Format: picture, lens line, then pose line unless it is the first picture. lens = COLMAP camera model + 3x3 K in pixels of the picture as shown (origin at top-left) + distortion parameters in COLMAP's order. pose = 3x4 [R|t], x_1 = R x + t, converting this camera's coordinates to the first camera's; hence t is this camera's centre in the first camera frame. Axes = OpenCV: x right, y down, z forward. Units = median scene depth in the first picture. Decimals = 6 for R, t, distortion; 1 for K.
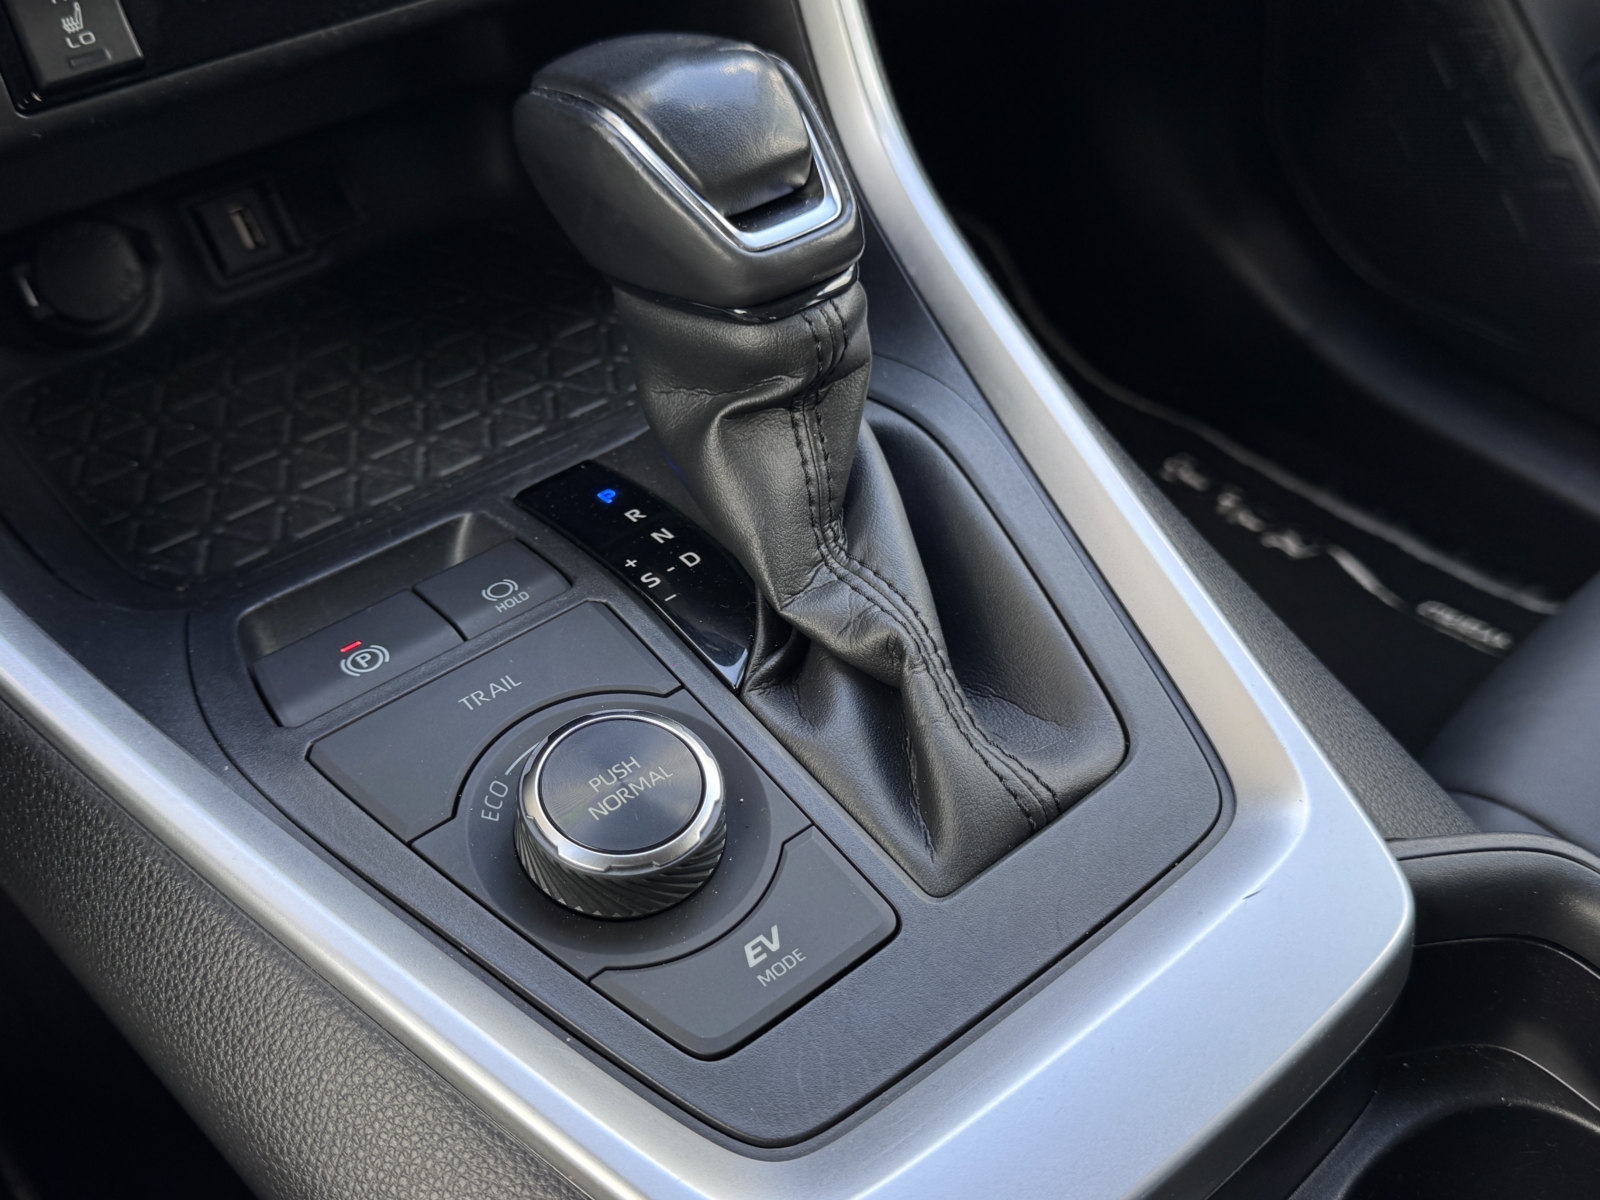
lens RADIAL K [[1677.0, 0, 811.0], [0, 1677.0, 662.8], [0, 0, 1]] dist [0.008465, 0.000000]
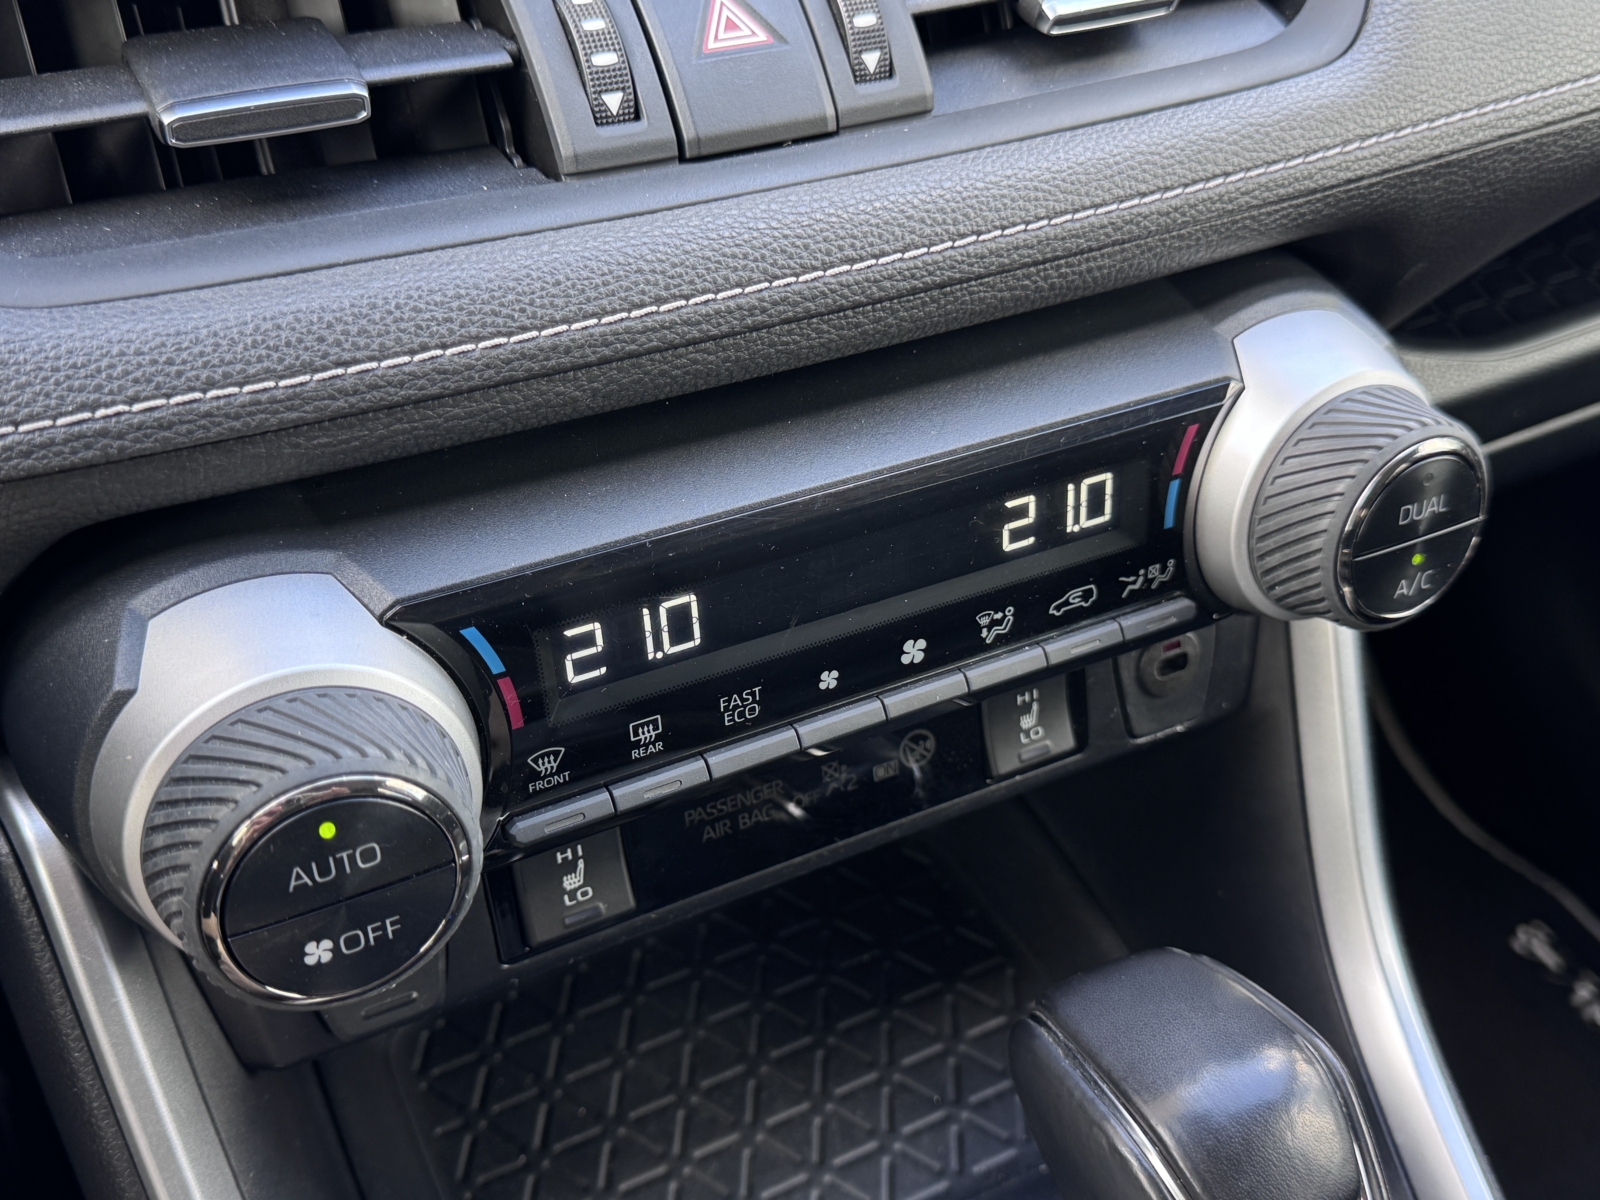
lens RADIAL K [[1677.0, 0, 795.1], [0, 1677.0, 641.4], [0, 0, 1]] dist [0.008465, 0.000000]
pose [[0.975874, 0.160251, -0.148290, -0.155707], [-0.169824, 0.983981, -0.054239, -0.379632], [0.137223, 0.078114, 0.987455, 0.055636]]
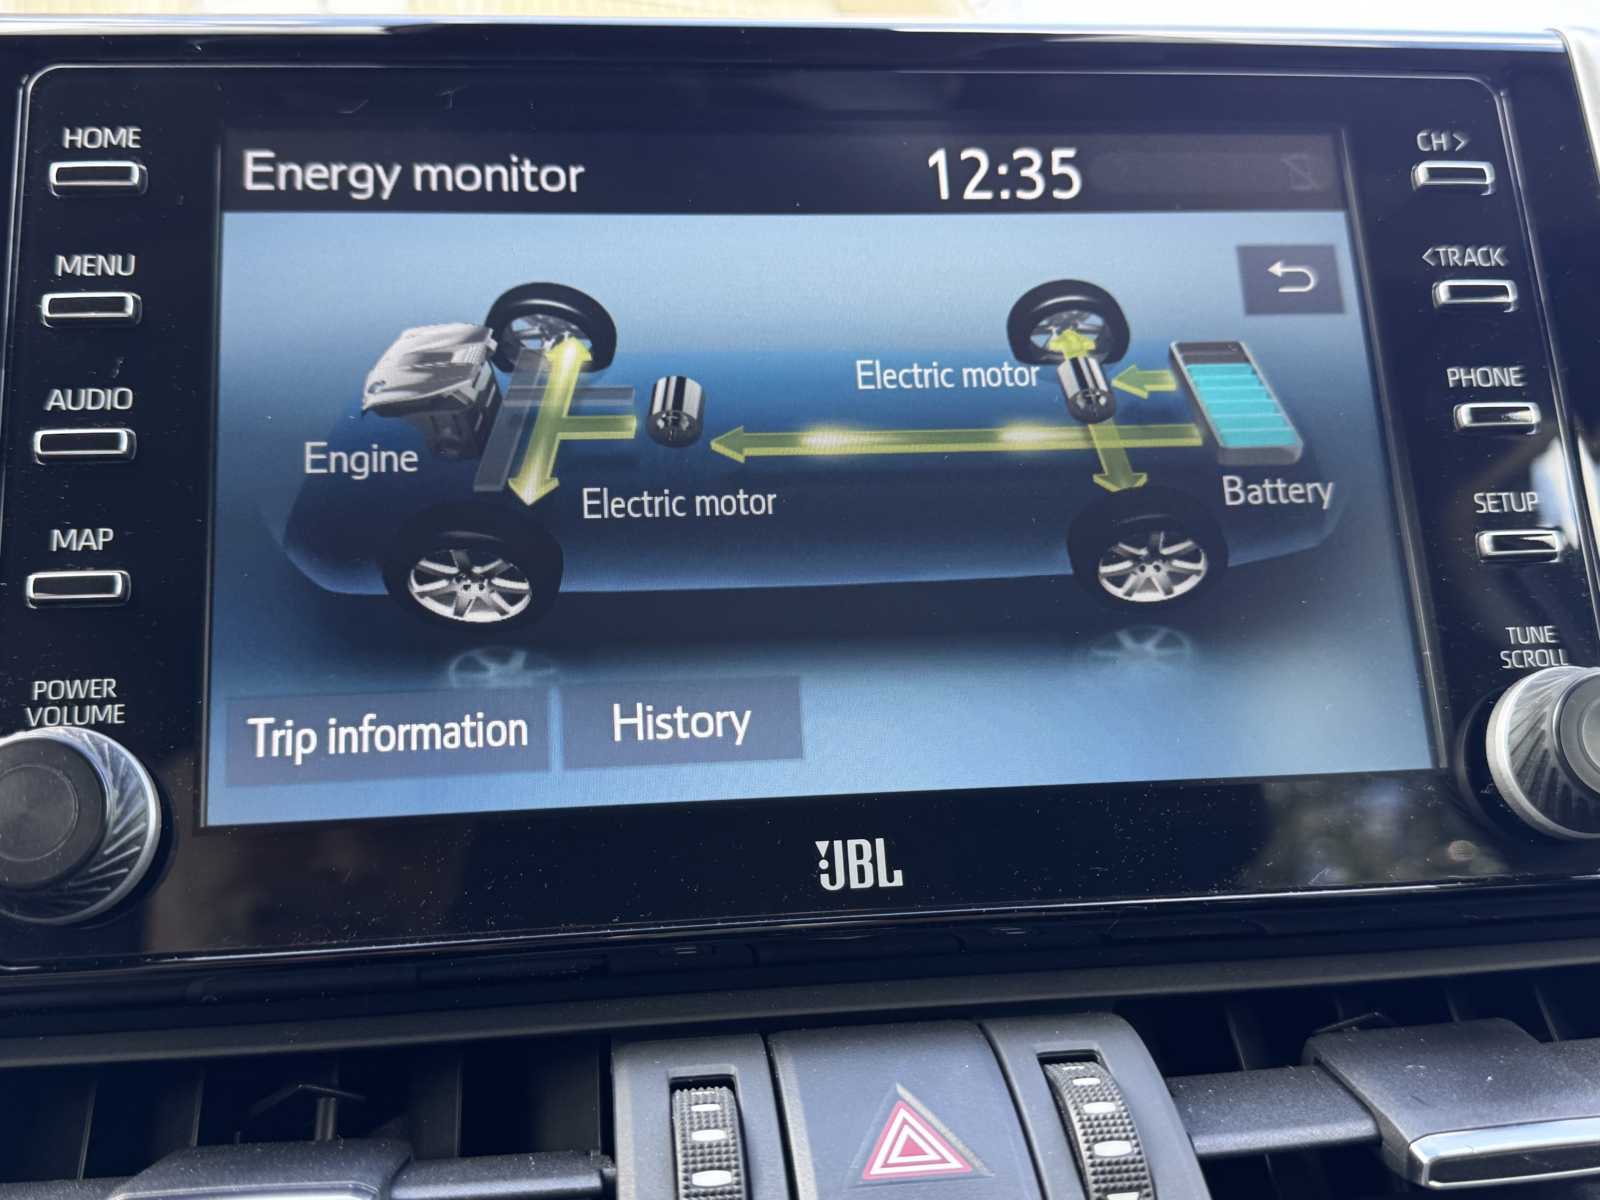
lens RADIAL K [[1677.0, 0, 805.2], [0, 1677.0, 597.8], [0, 0, 1]] dist [0.008465, 0.000000]
pose [[0.840712, -0.118196, -0.528425, -0.075322], [-0.330564, 0.660903, -0.673747, -0.422478], [0.428872, 0.741106, 0.516557, 0.308324]]
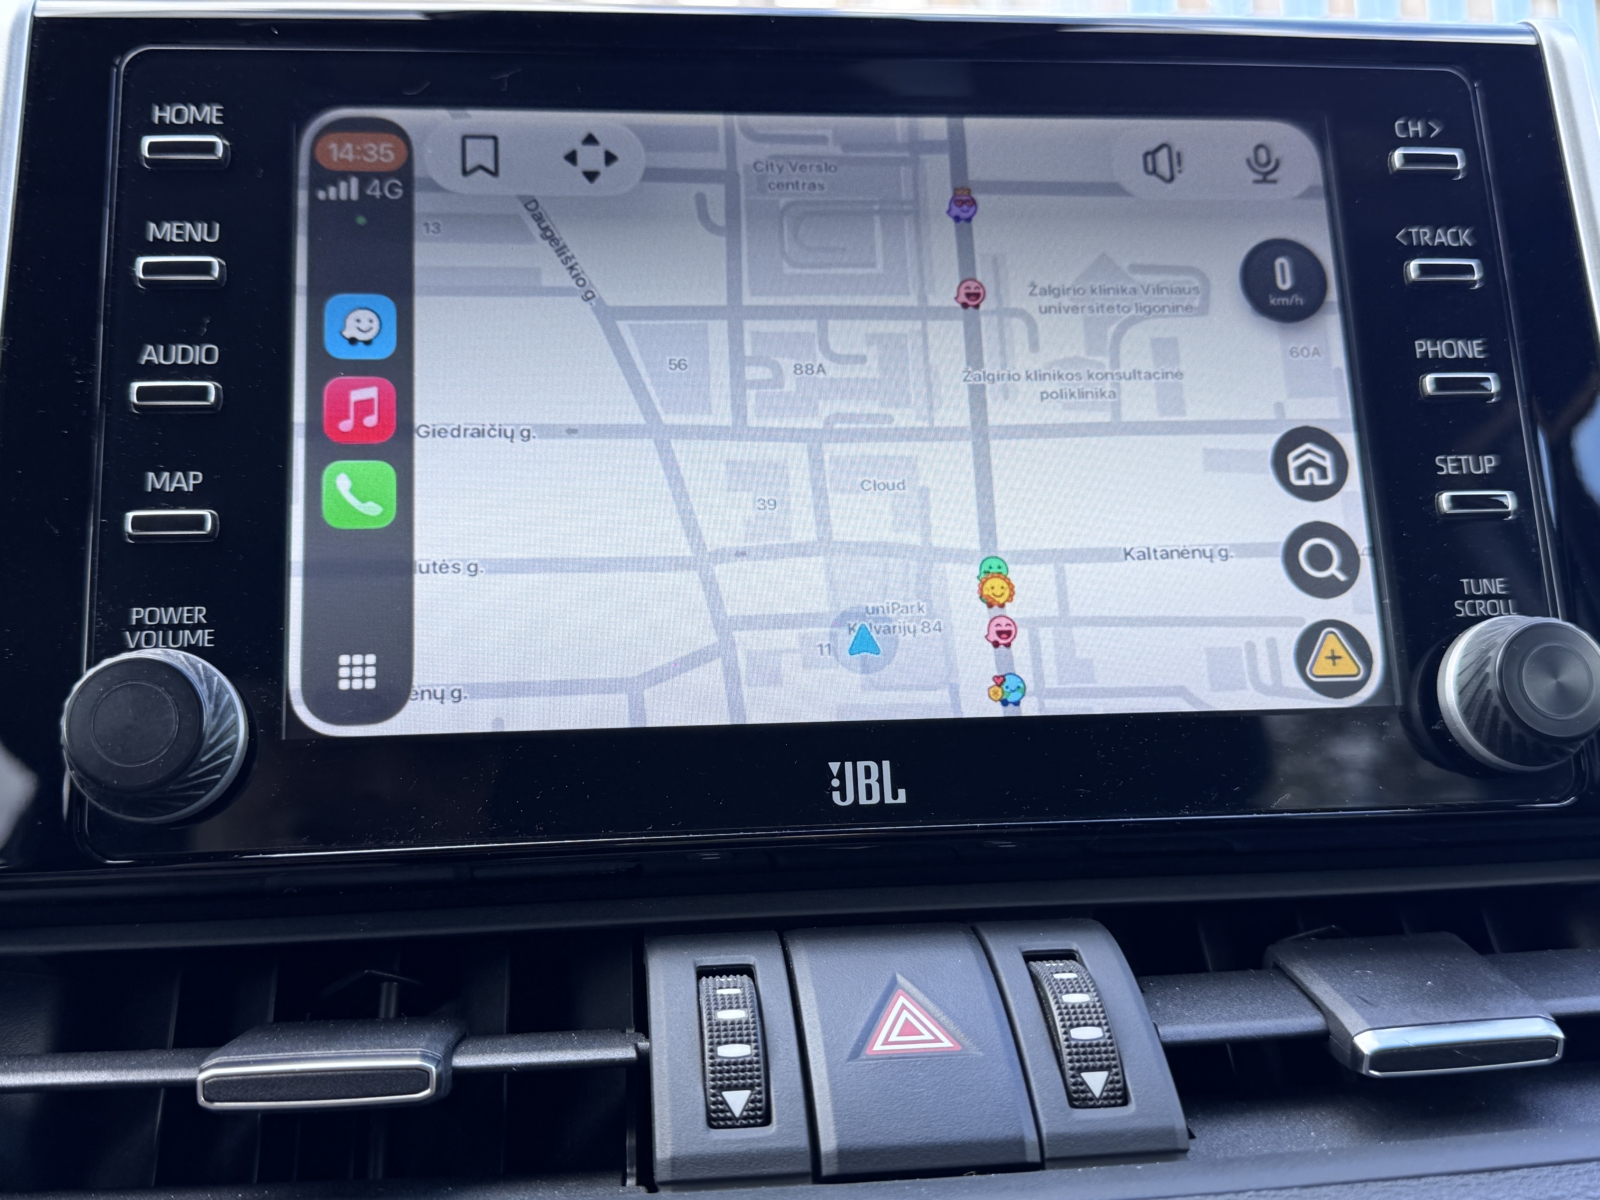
lens RADIAL K [[1677.0, 0, 801.0], [0, 1677.0, 600.6], [0, 0, 1]] dist [0.008465, 0.000000]
pose [[0.836893, -0.086880, -0.540427, -0.045829], [-0.347042, 0.679292, -0.646625, -0.383304], [0.423287, 0.728707, 0.538344, 0.277228]]
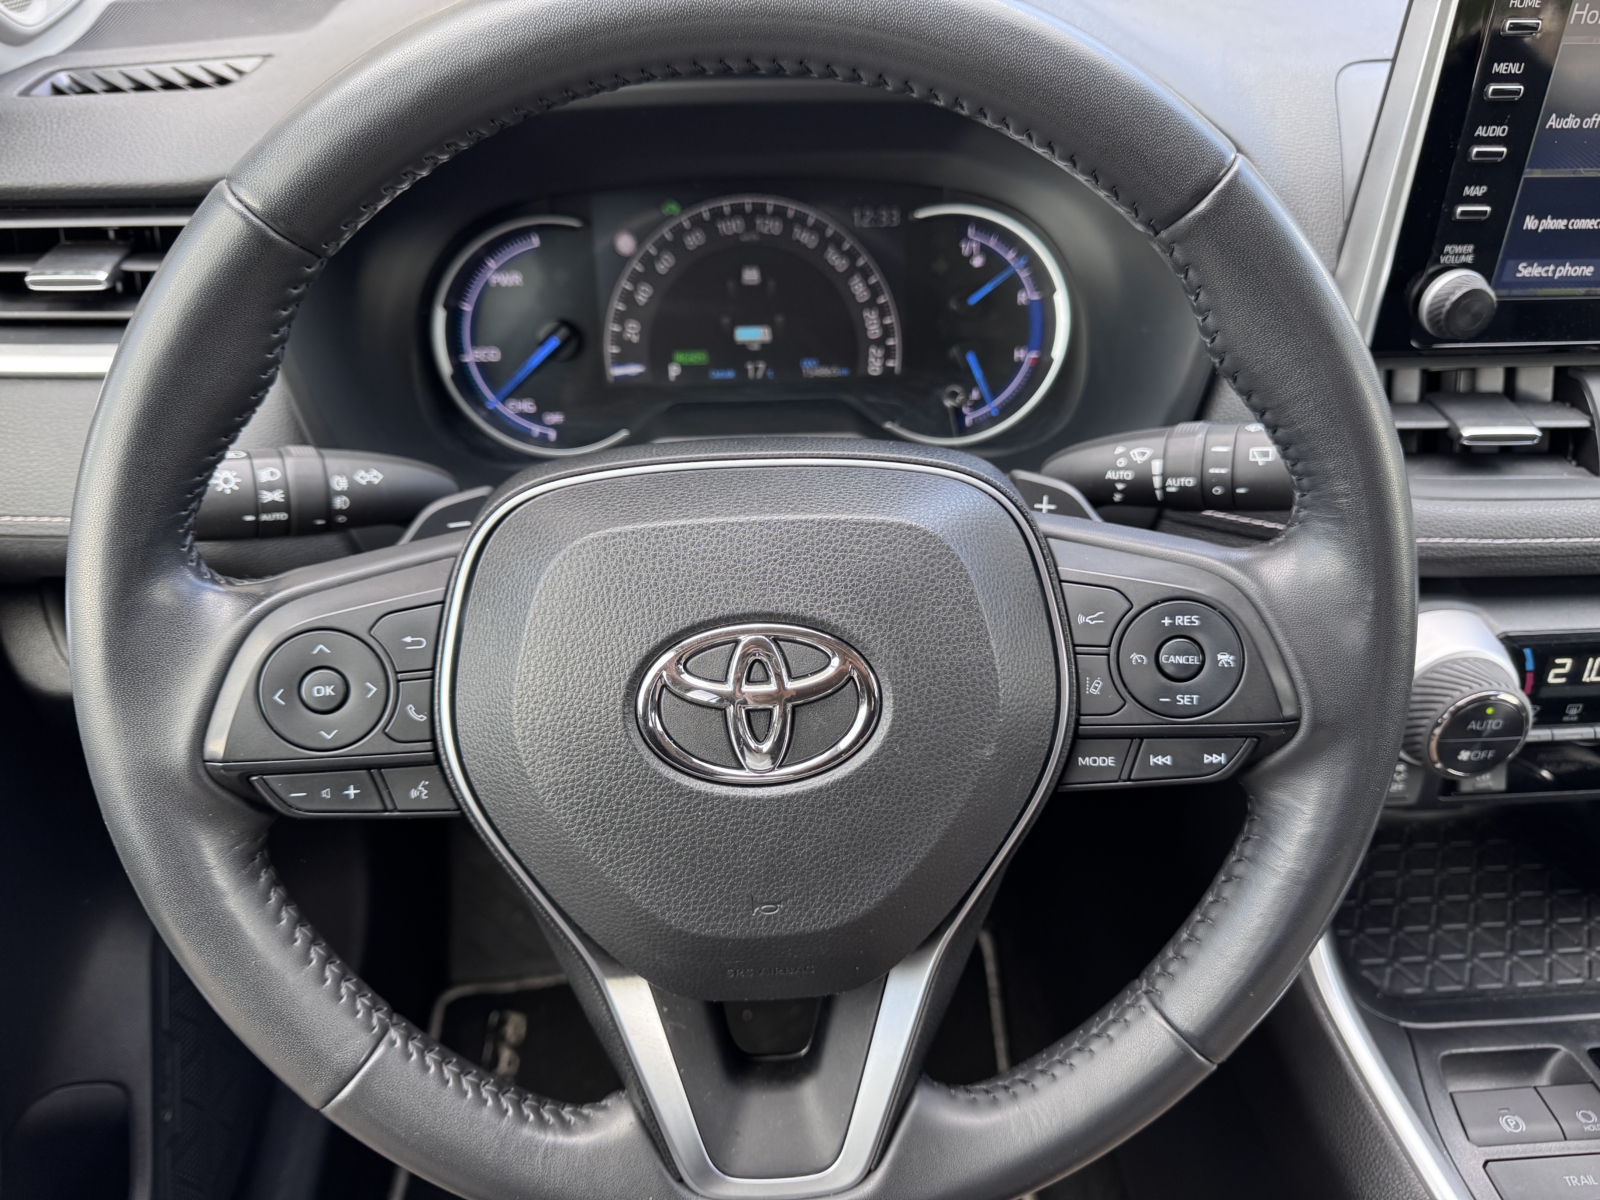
lens RADIAL K [[1180.4, 0, 789.8], [0, 1180.4, 633.6], [0, 0, 1]] dist [0.006871, -0.028169]
pose [[0.799007, 0.372041, -0.472412, -0.392864], [-0.408630, 0.912291, 0.027331, -0.172131], [0.441145, 0.171205, 0.880954, -0.576338]]
